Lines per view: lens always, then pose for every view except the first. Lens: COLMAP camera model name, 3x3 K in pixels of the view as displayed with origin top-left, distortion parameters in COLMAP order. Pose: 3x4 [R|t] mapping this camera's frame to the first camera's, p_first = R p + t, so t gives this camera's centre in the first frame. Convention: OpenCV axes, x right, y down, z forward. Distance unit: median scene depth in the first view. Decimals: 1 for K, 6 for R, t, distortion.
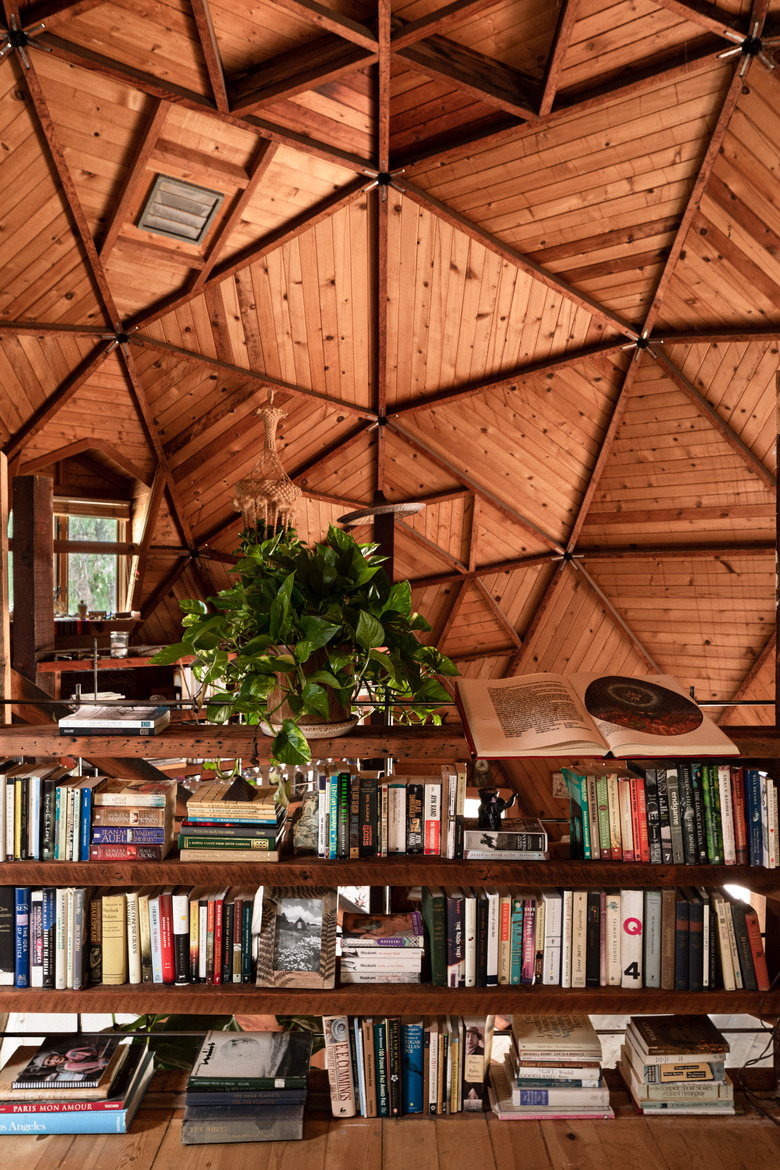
lens RADIAL K [[787.0, 0, 390.0], [0, 787.0, 585.0], [0, 0, 1]] dist [-0.003892, 0.000478]
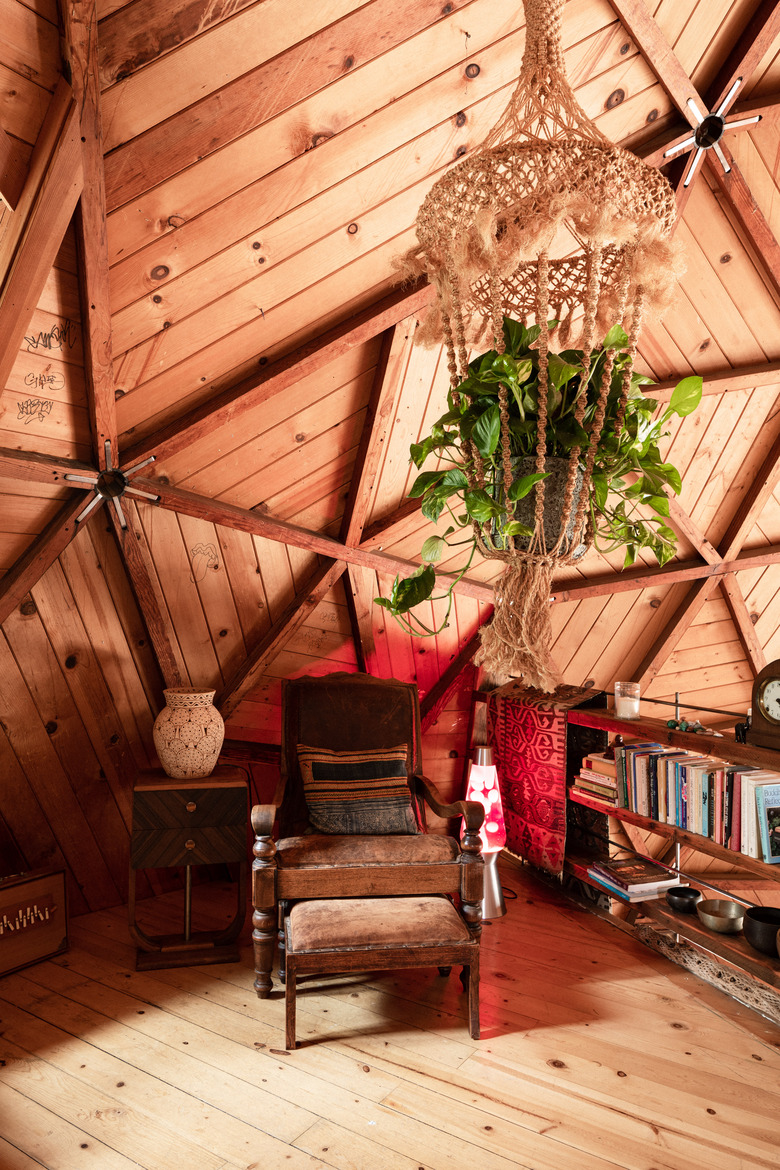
lens RADIAL K [[803.2, 0, 385.5], [0, 803.2, 613.8], [0, 0, 1]] dist [-0.015211, -0.000125]
pose [[0.938883, -0.000946, 0.344234, -0.263490], [-0.006535, 0.999767, 0.020571, 0.007057], [-0.344174, -0.021563, 0.938658, 0.661368]]
